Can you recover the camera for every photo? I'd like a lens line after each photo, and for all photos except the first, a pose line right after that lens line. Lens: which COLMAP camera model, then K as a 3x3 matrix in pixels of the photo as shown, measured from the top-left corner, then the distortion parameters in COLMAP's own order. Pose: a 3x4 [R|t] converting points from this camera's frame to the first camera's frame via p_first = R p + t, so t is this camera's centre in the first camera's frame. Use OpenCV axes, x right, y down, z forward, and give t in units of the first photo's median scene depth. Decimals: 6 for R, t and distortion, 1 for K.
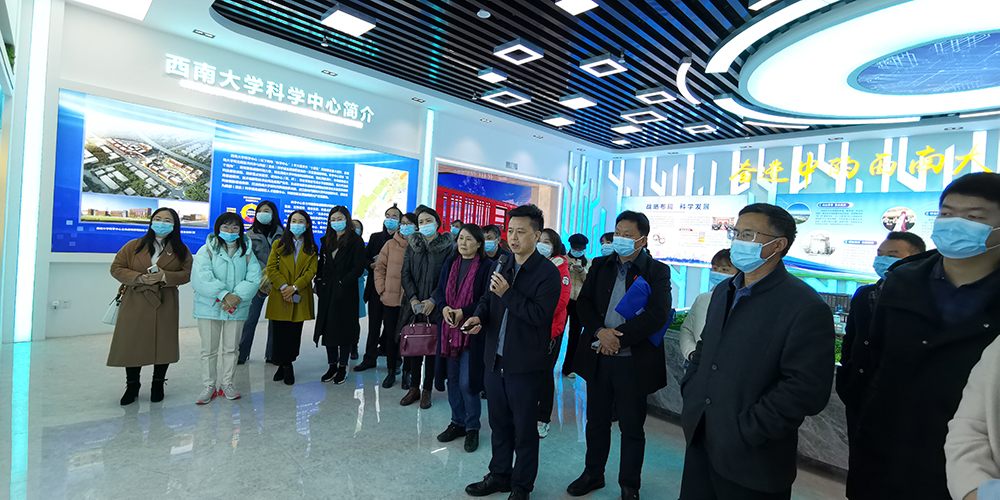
lens RADIAL K [[459.9, 0, 496.9], [0, 459.9, 245.8], [0, 0, 1]] dist [0.001463, 0.001267]
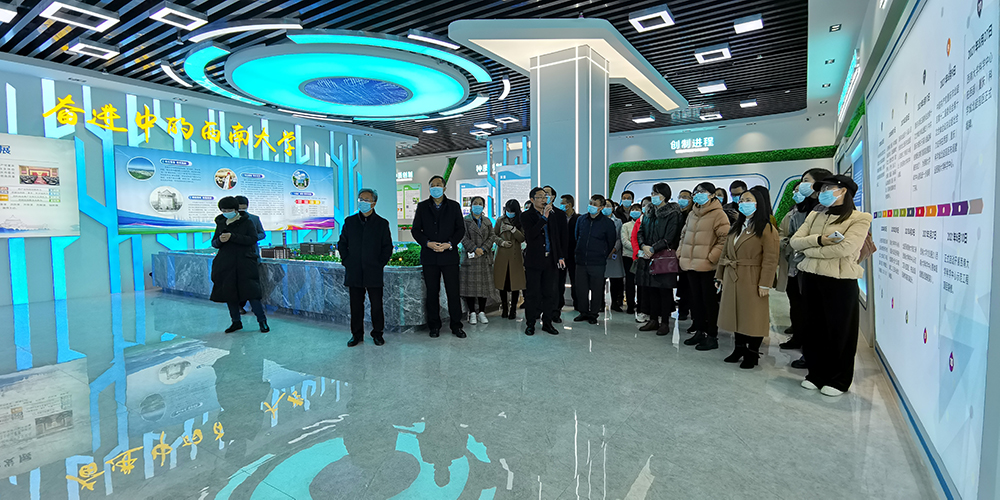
lens RADIAL K [[459.9, 0, 497.4], [0, 459.9, 244.9], [0, 0, 1]] dist [0.001463, 0.001267]
pose [[-0.224119, -0.118038, 0.967387, -0.470318], [0.012075, 0.992225, 0.123866, -0.023689], [-0.974487, 0.039442, -0.220952, 0.524219]]
